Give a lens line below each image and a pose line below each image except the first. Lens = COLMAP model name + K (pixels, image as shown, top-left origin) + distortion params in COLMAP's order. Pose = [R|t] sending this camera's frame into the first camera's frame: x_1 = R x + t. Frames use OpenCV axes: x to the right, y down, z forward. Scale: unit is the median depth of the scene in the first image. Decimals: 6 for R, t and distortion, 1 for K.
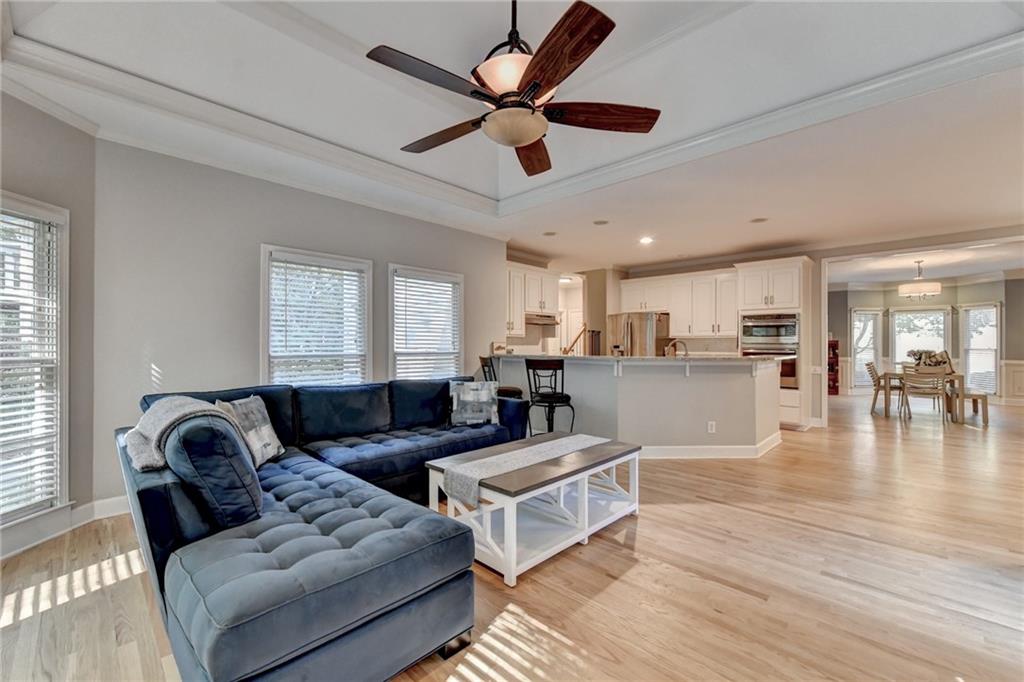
lens RADIAL K [[417.4, 0, 515.6], [0, 417.4, 340.3], [0, 0, 1]] dist [-0.005270, 0.000190]
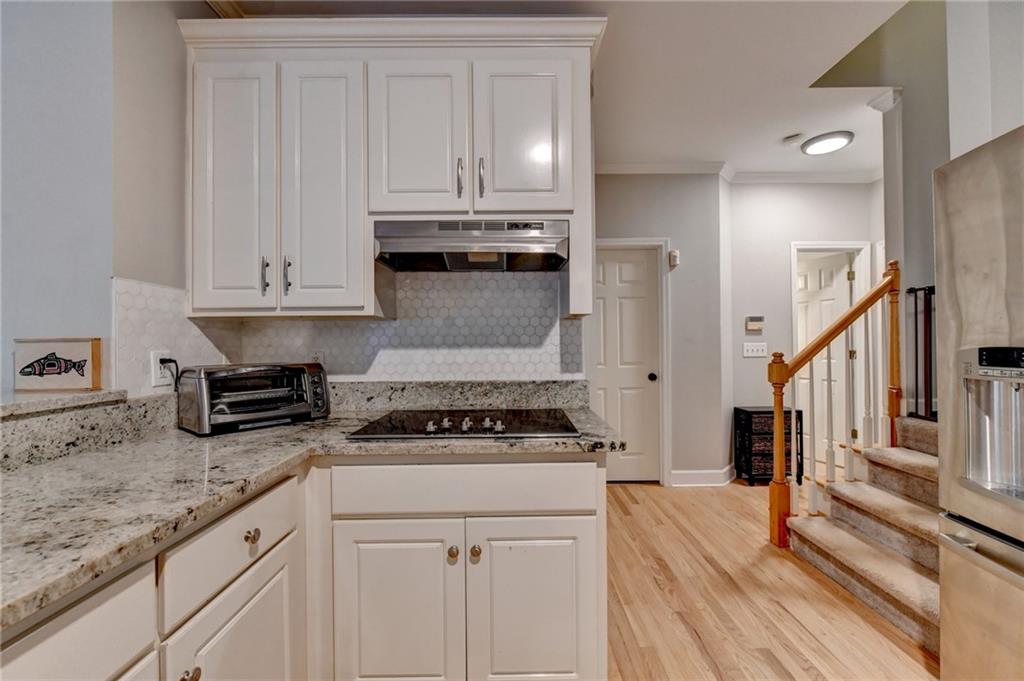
lens RADIAL K [[406.7, 0, 521.0], [0, 406.7, 341.9], [0, 0, 1]] dist [-0.007555, -0.000335]
pose [[0.703044, -0.008531, -0.711095, 0.373477], [0.016279, 0.999859, 0.004099, 0.011700], [0.710960, -0.014458, 0.703084, 1.304703]]
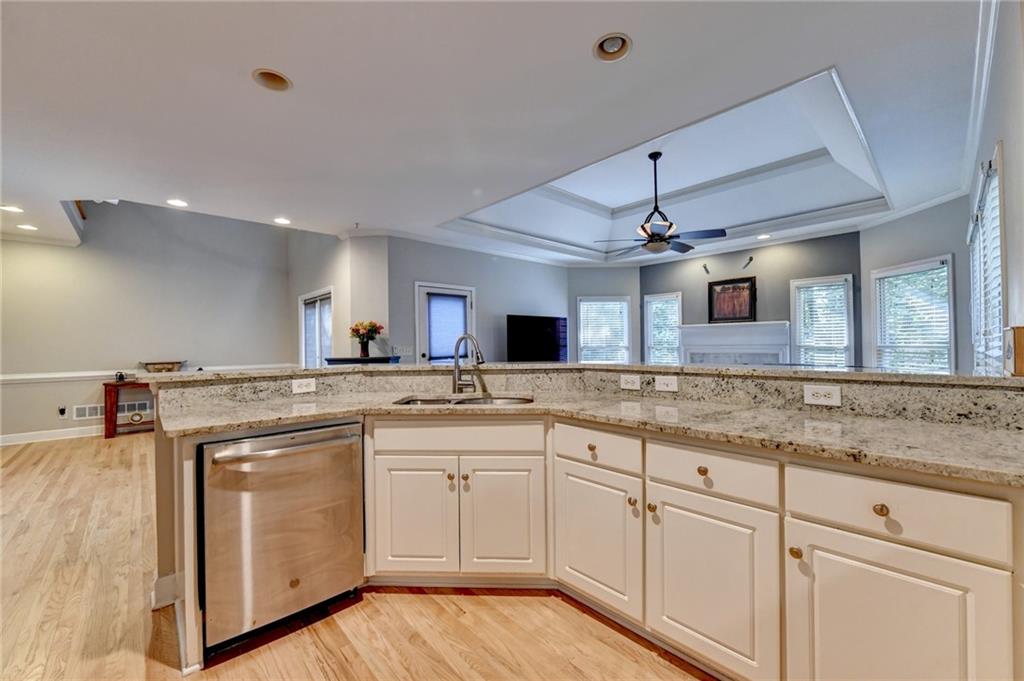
lens RADIAL K [[406.7, 0, 505.3], [0, 406.7, 334.4], [0, 0, 1]] dist [-0.007555, -0.000335]
pose [[-0.997580, 0.013558, 0.068196, 0.321134], [0.011501, 0.999470, -0.030460, 0.015744], [-0.068573, -0.029602, -0.997207, 1.614990]]
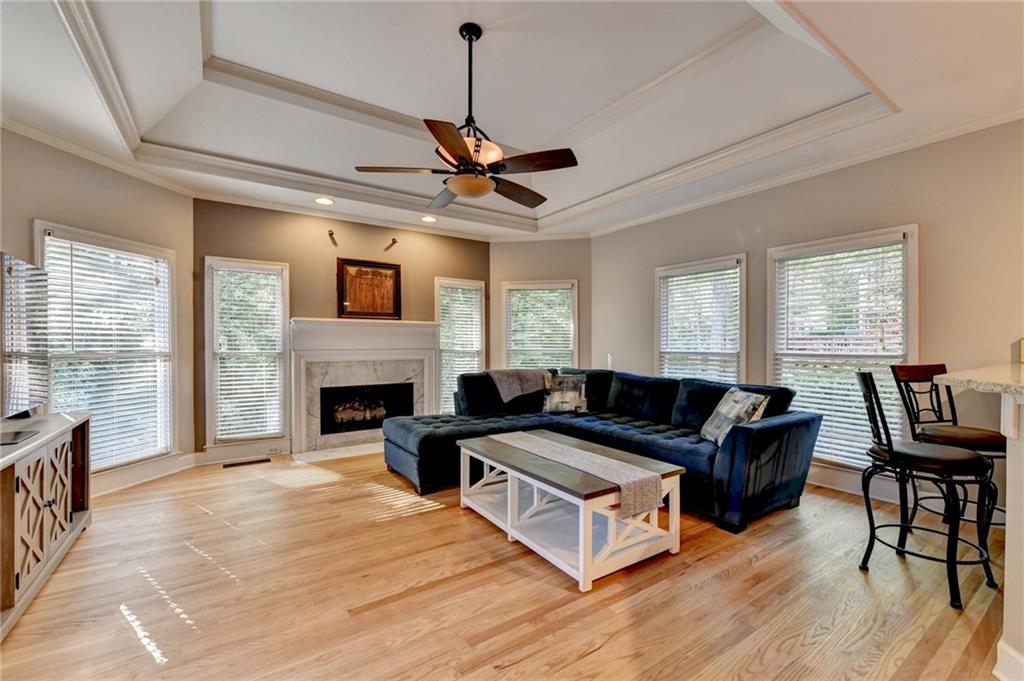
lens RADIAL K [[406.7, 0, 540.8], [0, 406.7, 349.7], [0, 0, 1]] dist [-0.007555, -0.000335]
pose [[-0.136509, 0.017050, -0.990492, 0.631799], [0.009772, 0.999826, 0.015864, 0.006708], [0.990591, -0.007514, -0.136652, 0.682388]]
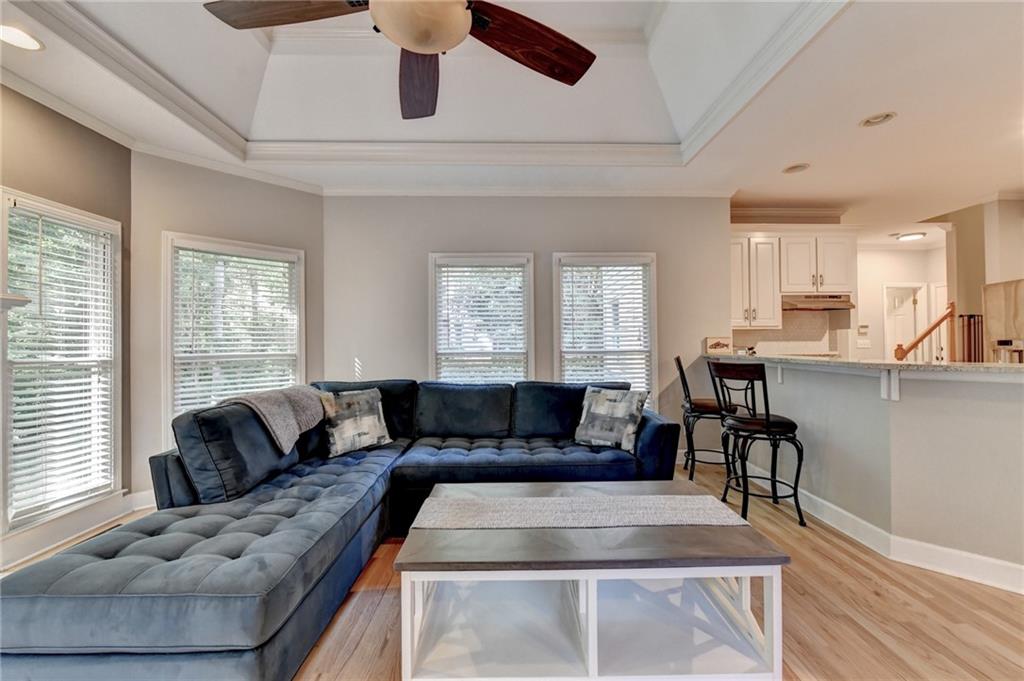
lens RADIAL K [[406.7, 0, 521.9], [0, 406.7, 339.8], [0, 0, 1]] dist [-0.007555, -0.000335]
pose [[0.708879, -0.008909, -0.705274, 0.278910], [0.014325, 0.999896, 0.001768, 0.003759], [0.705184, -0.011357, 0.708933, 0.322552]]
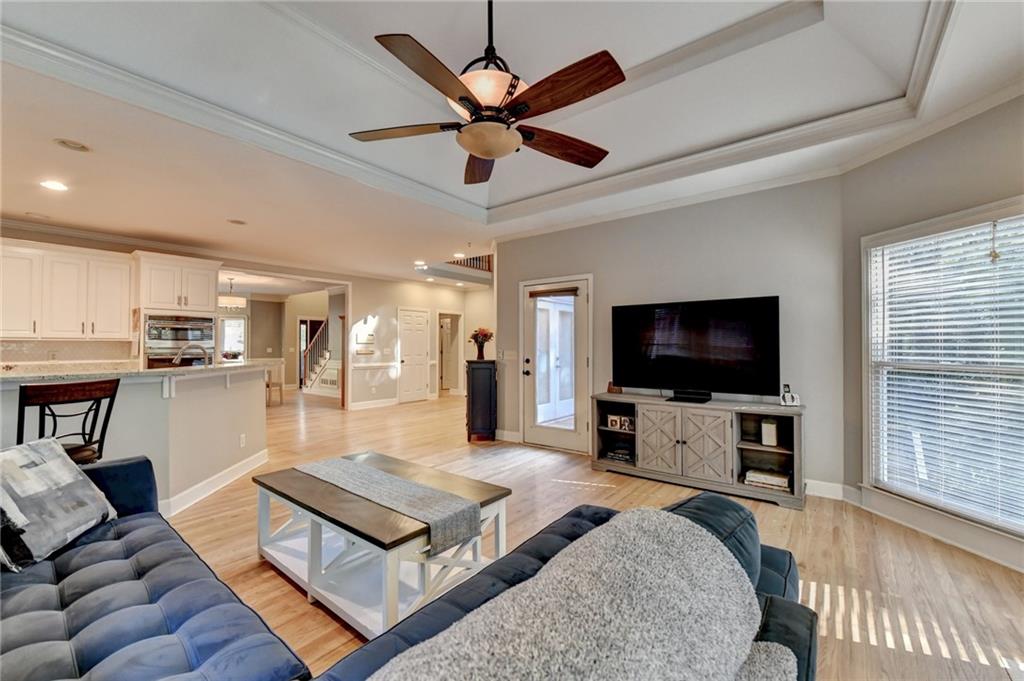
lens RADIAL K [[406.7, 0, 520.8], [0, 406.7, 340.6], [0, 0, 1]] dist [-0.007555, -0.000335]
pose [[-0.109196, 0.012420, 0.993943, -0.492548], [-0.010157, 0.999856, -0.013610, -0.005800], [-0.993968, -0.011581, -0.109054, 0.499691]]
